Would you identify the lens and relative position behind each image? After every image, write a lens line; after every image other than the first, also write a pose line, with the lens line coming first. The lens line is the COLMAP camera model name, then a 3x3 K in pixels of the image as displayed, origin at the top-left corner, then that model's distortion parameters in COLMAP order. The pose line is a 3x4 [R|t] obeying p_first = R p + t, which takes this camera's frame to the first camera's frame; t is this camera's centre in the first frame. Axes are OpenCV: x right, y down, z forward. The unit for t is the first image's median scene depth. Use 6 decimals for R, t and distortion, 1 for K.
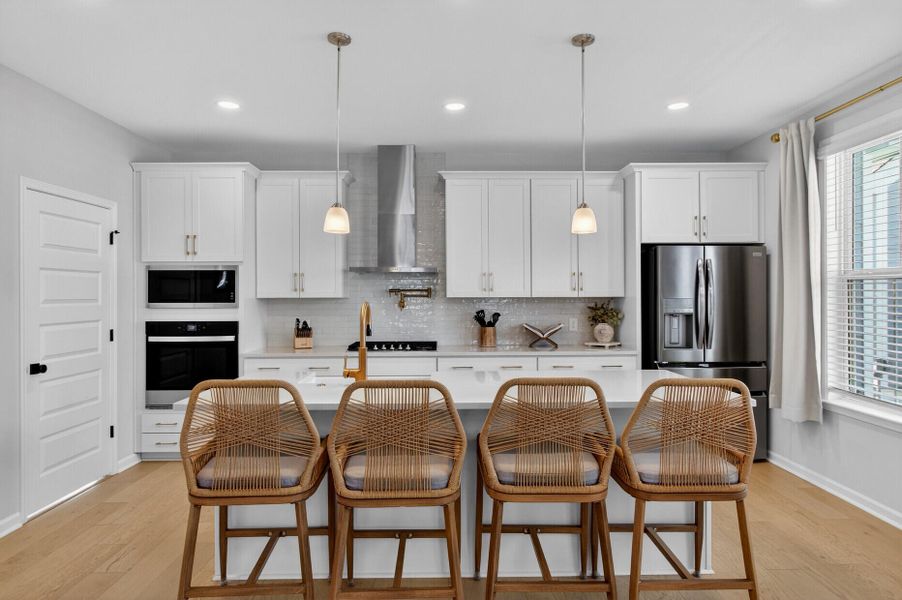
lens RADIAL K [[515.1, 0, 458.1], [0, 515.1, 294.3], [0, 0, 1]] dist [-0.001328, -0.000080]
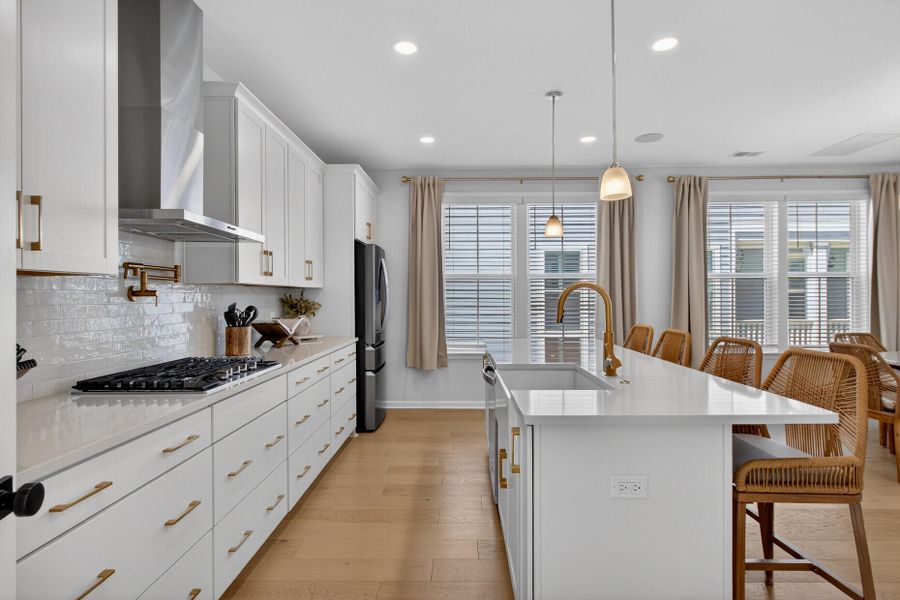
lens RADIAL K [[459.0, 0, 448.4], [0, 459.0, 295.8], [0, 0, 1]] dist [0.001246, 0.000275]
pose [[0.056852, 0.002716, 0.998379, -0.598897], [-0.009082, 0.999956, -0.002203, 0.021948], [-0.998341, -0.008942, 0.056874, 0.733283]]
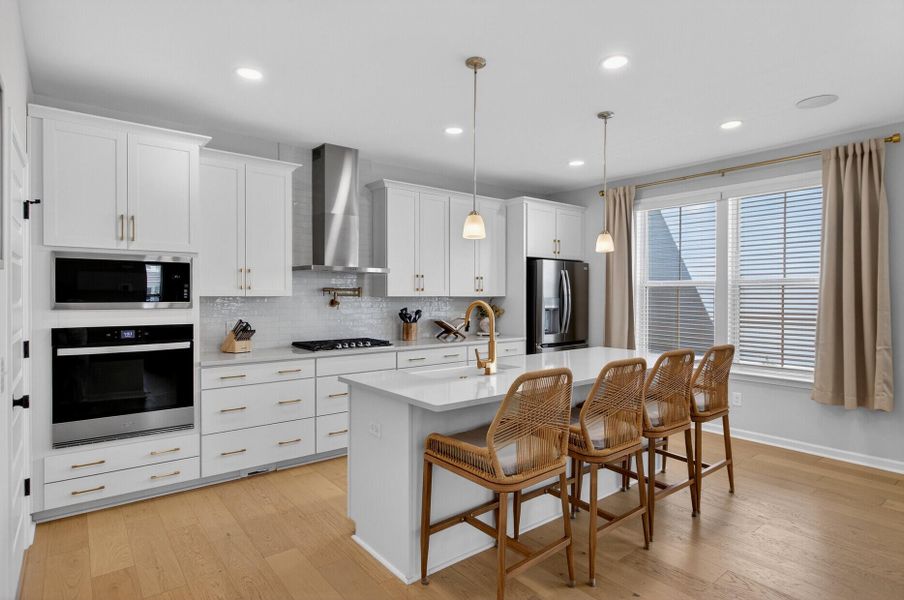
lens RADIAL K [[468.7, 0, 457.4], [0, 468.7, 301.7], [0, 0, 1]] dist [-0.002009, -0.000648]
pose [[0.799345, -0.002371, 0.600868, -0.515047], [-0.010741, 0.999776, 0.018234, -0.002548], [-0.600777, -0.021029, 0.799140, 0.128066]]
